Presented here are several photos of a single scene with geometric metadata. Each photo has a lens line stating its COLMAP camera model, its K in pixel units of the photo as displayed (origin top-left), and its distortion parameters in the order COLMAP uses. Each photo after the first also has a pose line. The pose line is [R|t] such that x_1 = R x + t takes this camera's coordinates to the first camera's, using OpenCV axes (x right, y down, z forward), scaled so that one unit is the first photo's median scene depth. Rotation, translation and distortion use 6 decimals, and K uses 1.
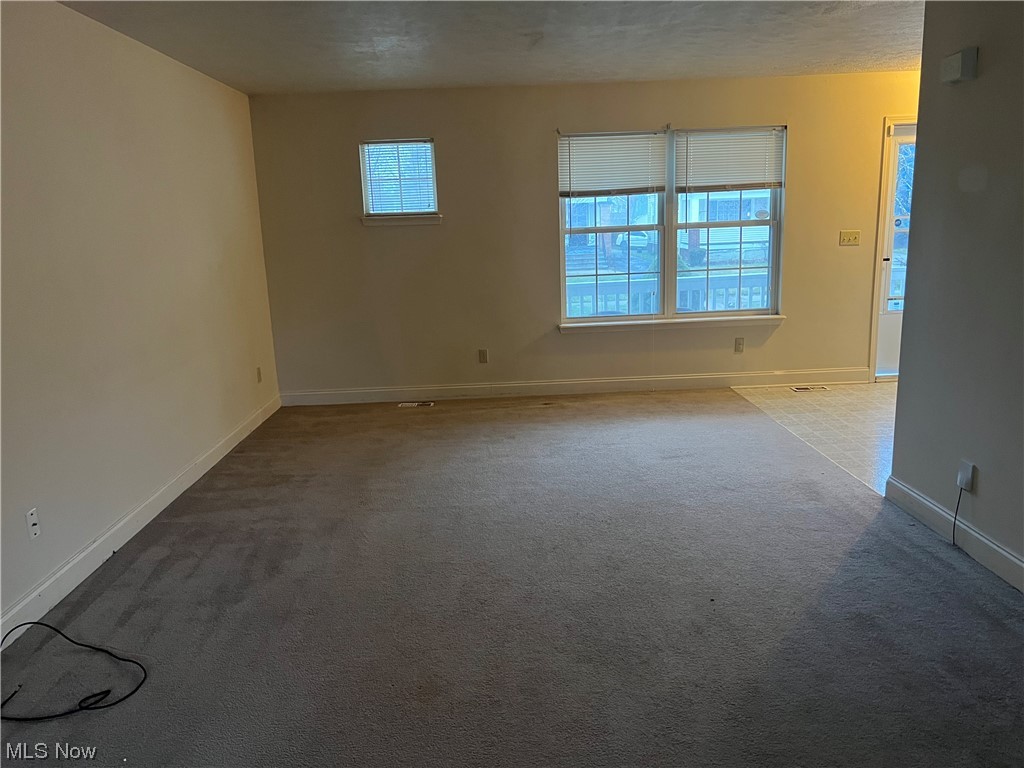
lens RADIAL K [[767.5, 0, 512.0], [0, 767.5, 384.0], [0, 0, 1]] dist [0.104368, -0.178166]
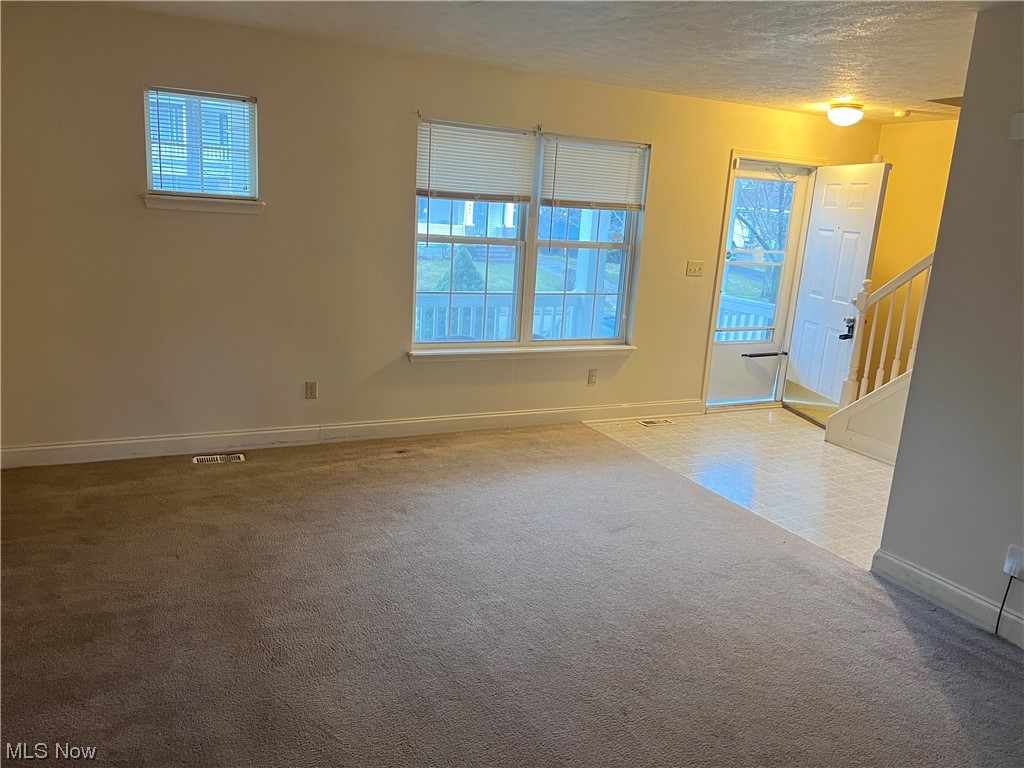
lens RADIAL K [[767.5, 0, 512.0], [0, 767.5, 384.0], [0, 0, 1]] dist [0.104368, -0.178166]
pose [[0.899404, -0.003544, 0.437105, -0.203723], [-0.005880, 0.999779, 0.020207, -0.062484], [-0.437080, -0.020744, 0.899183, 0.227296]]
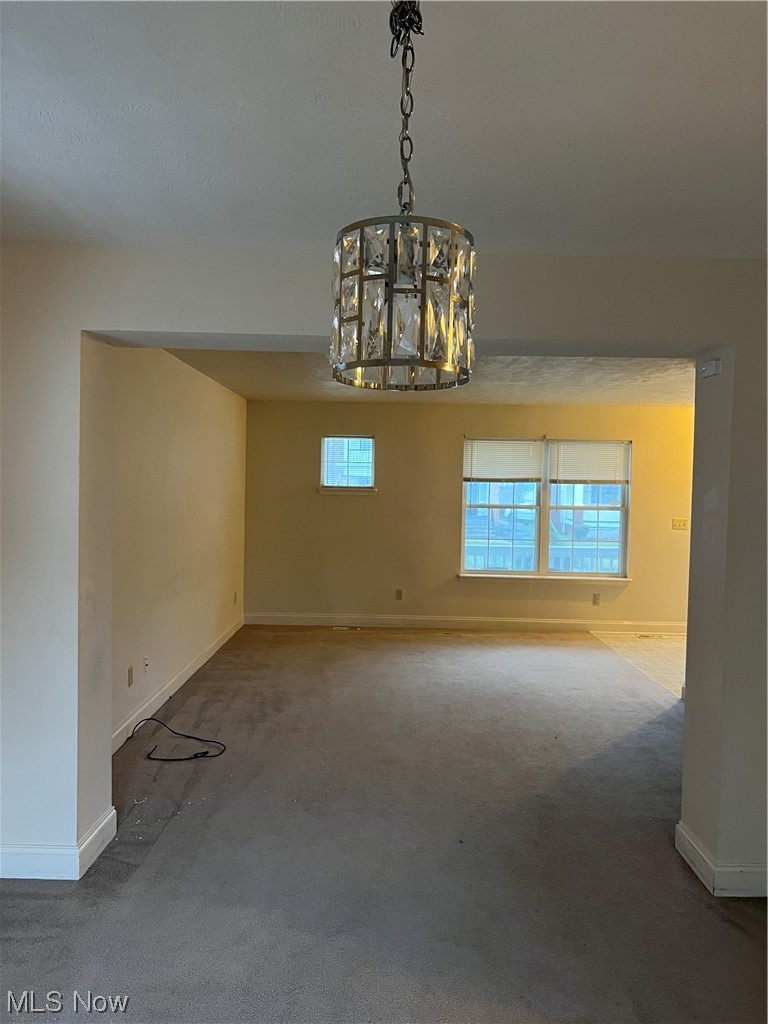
lens RADIAL K [[767.5, 0, 371.4], [0, 767.5, 513.4], [0, 0, 1]] dist [0.104368, -0.178166]
pose [[0.997534, 0.058422, -0.038901, -0.045167], [-0.064253, 0.983148, -0.171150, 0.057708], [0.028246, 0.173227, 0.984477, -0.338415]]
